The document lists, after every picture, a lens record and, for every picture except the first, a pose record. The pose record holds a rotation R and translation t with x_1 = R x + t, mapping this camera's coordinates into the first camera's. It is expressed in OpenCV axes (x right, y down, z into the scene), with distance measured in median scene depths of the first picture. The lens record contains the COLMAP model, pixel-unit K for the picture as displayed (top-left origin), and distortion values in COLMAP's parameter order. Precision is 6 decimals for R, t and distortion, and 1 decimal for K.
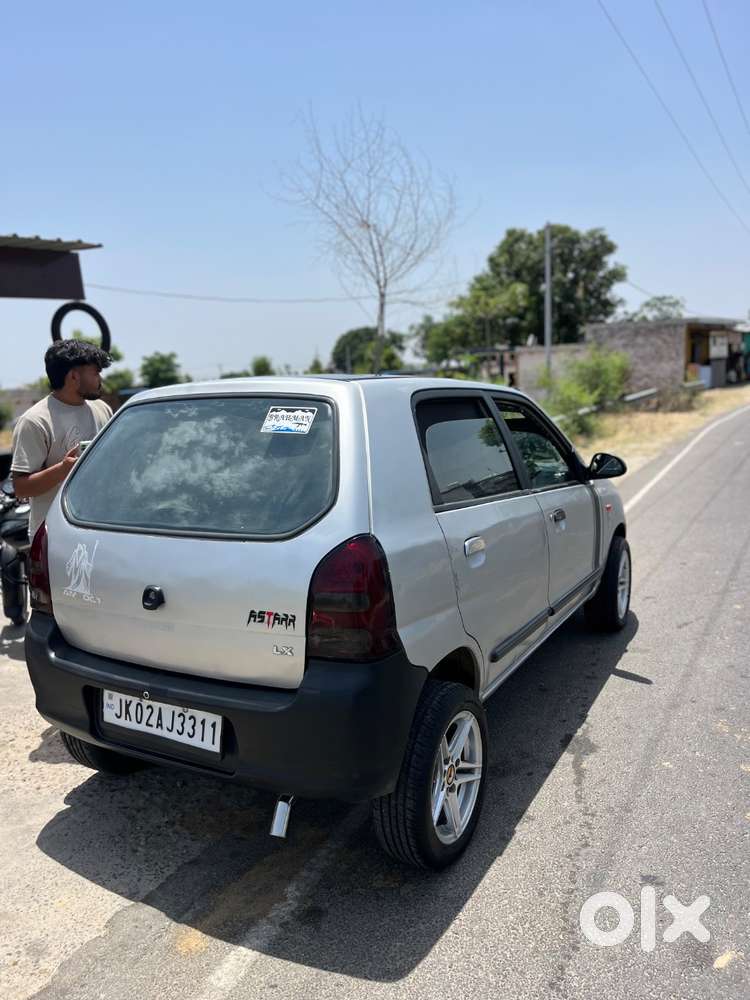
lens RADIAL K [[751.4, 0, 375.0], [0, 751.4, 500.0], [0, 0, 1]] dist [0.014769, -0.002895]
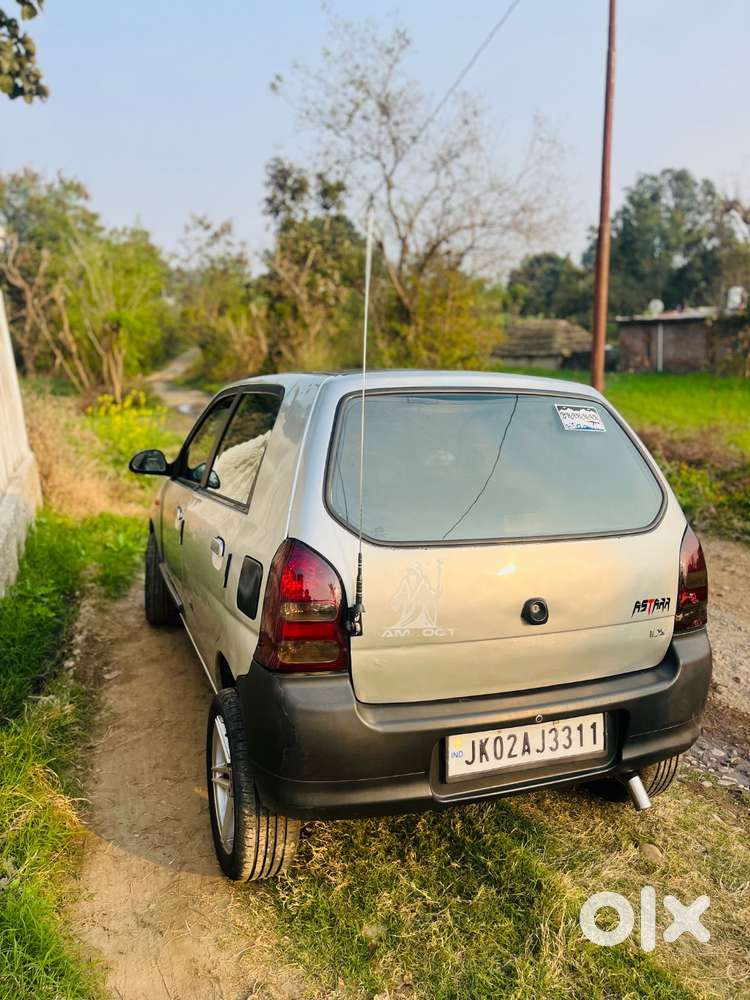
lens RADIAL K [[751.4, 0, 375.0], [0, 751.4, 500.0], [0, 0, 1]] dist [0.014769, -0.002895]
pose [[0.626828, -0.062172, 0.776673, -1.043278], [0.049815, 0.997970, 0.039682, -0.046887], [-0.777563, 0.013816, 0.628653, 0.542627]]
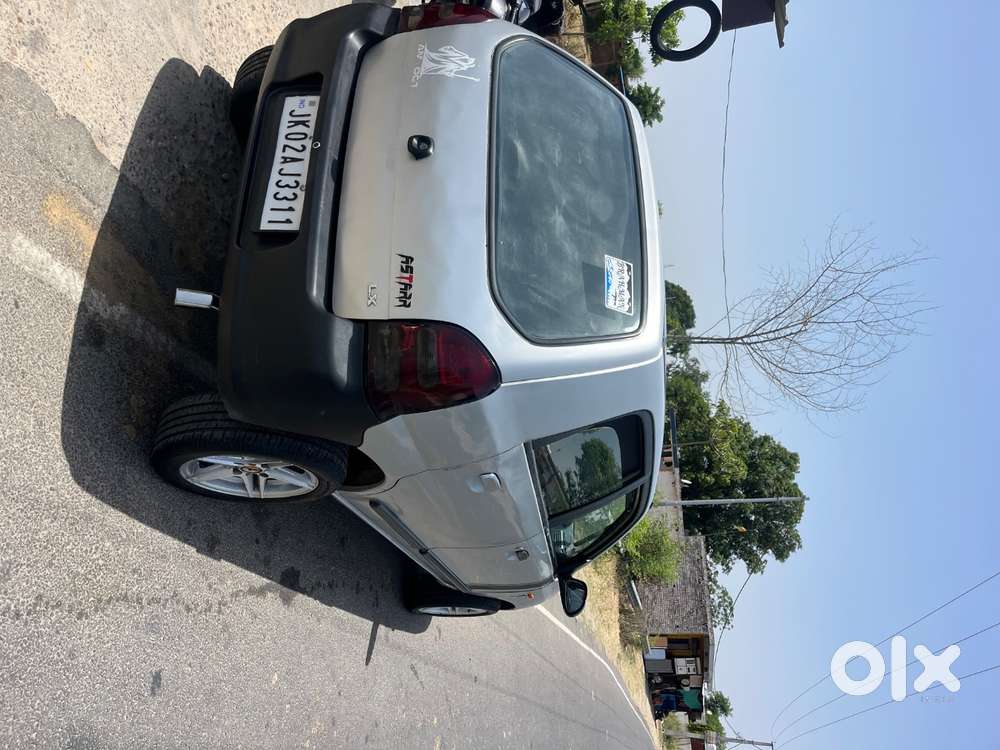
lens RADIAL K [[751.4, 0, 497.9], [0, 751.4, 372.1], [0, 0, 1]] dist [0.014769, -0.002895]
pose [[0.043047, 0.997675, 0.052839, -0.059857], [-0.998649, 0.041427, 0.031378, 0.017089], [0.029116, -0.054118, 0.998110, 0.061921]]
